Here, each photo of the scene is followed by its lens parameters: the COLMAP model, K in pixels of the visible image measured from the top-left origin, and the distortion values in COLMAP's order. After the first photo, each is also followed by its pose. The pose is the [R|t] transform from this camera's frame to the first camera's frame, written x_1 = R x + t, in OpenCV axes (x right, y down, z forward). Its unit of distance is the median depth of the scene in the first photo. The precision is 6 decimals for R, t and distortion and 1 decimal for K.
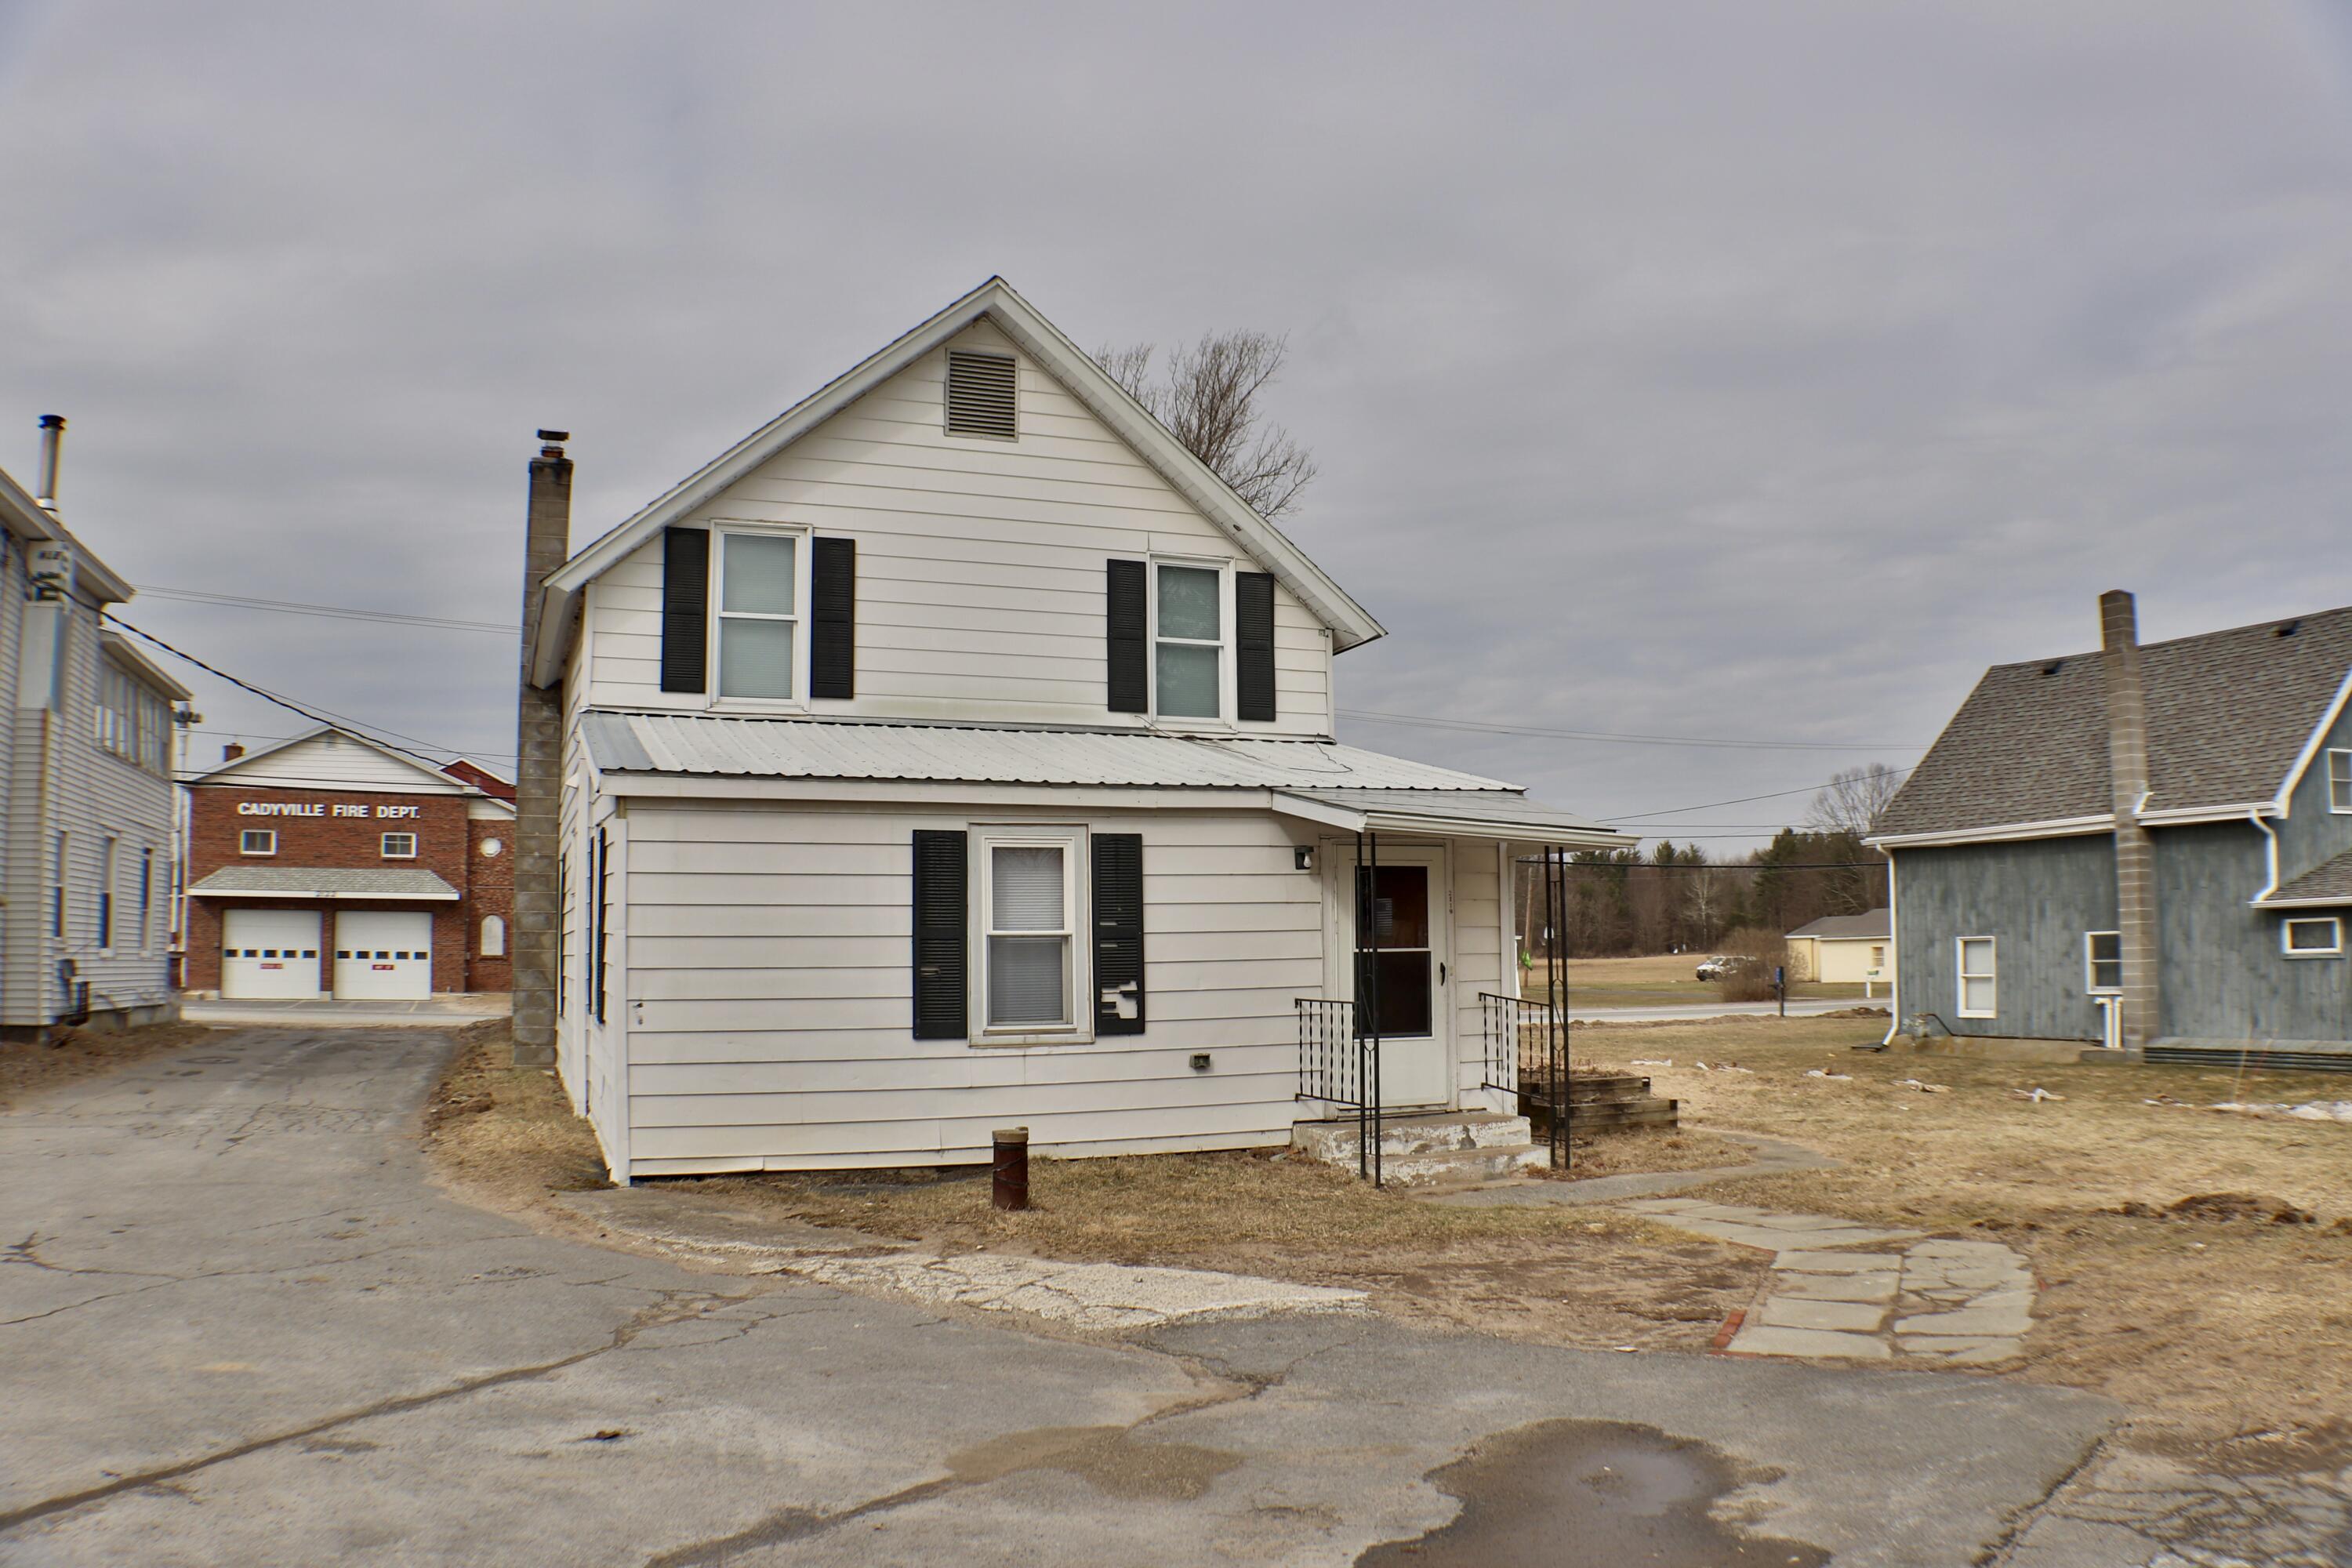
lens RADIAL K [[1776.1, 0, 1176.0], [0, 1776.1, 784.0], [0, 0, 1]] dist [-0.217813, 0.003366]
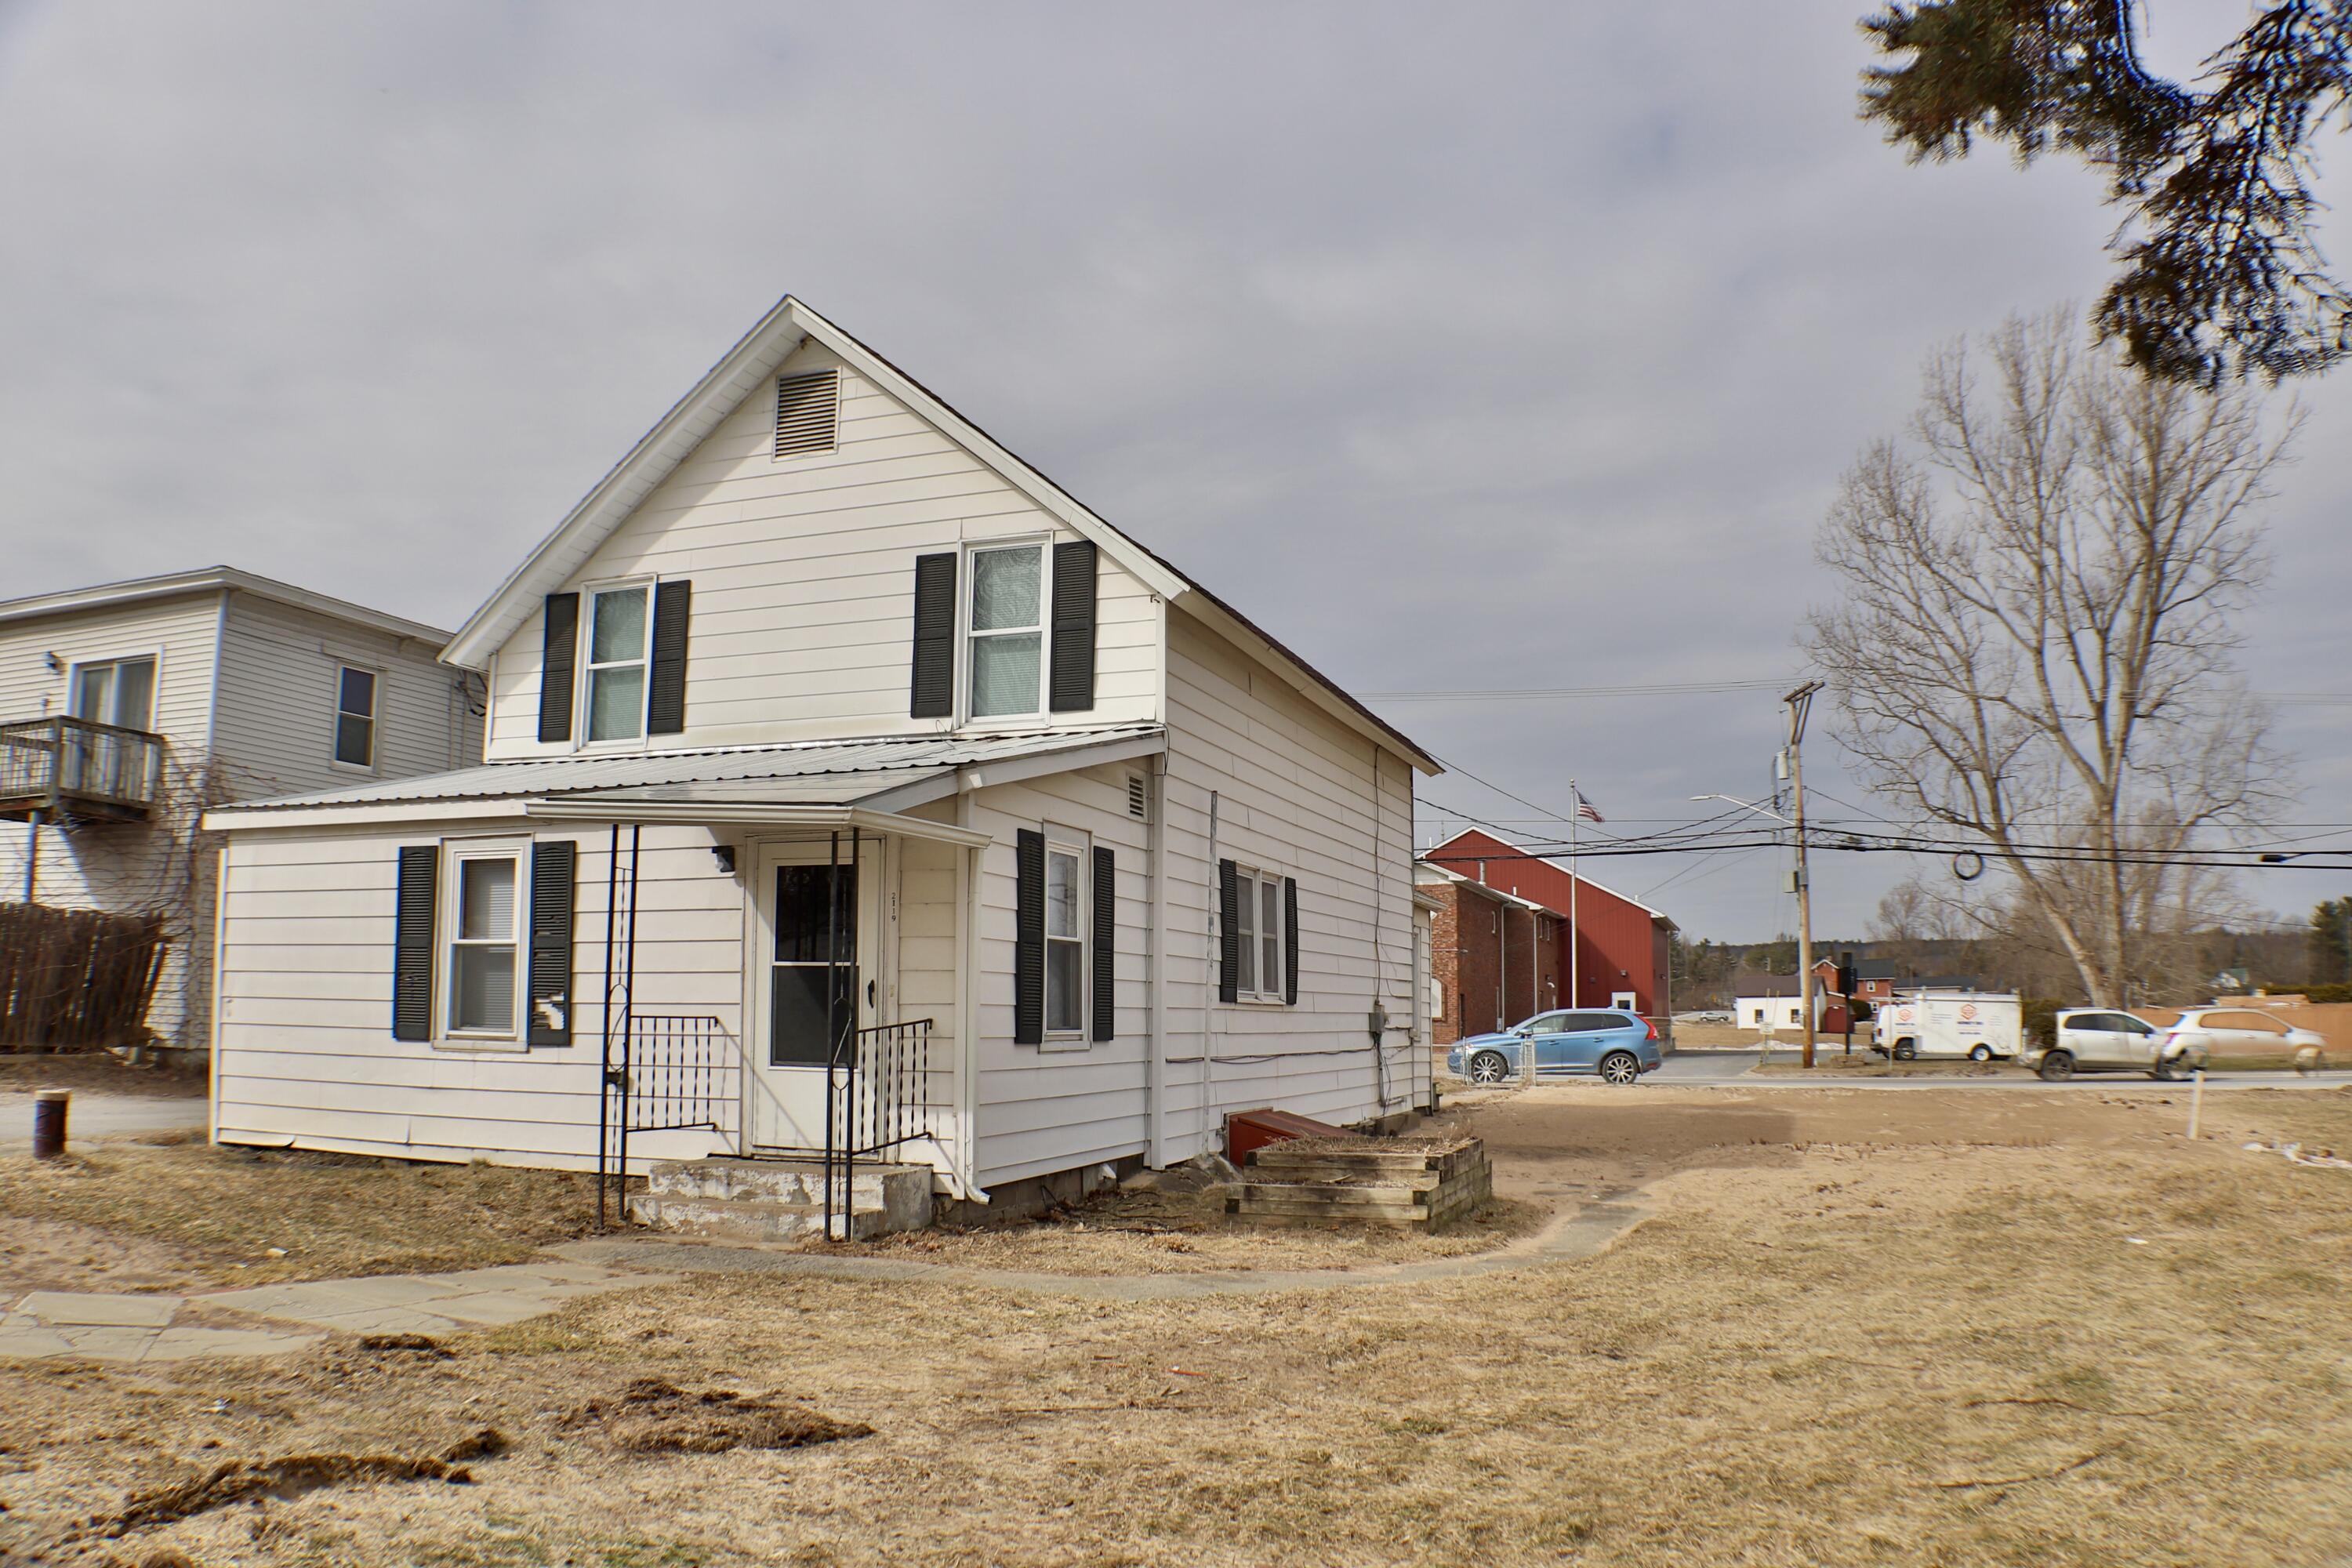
lens RADIAL K [[1776.1, 0, 1176.0], [0, 1776.1, 784.0], [0, 0, 1]] dist [-0.217813, 0.003366]
pose [[0.742980, -0.079186, -0.664613, 0.742985], [0.051809, 0.996802, -0.060847, 0.062222], [0.667305, 0.010775, 0.744706, 0.444708]]
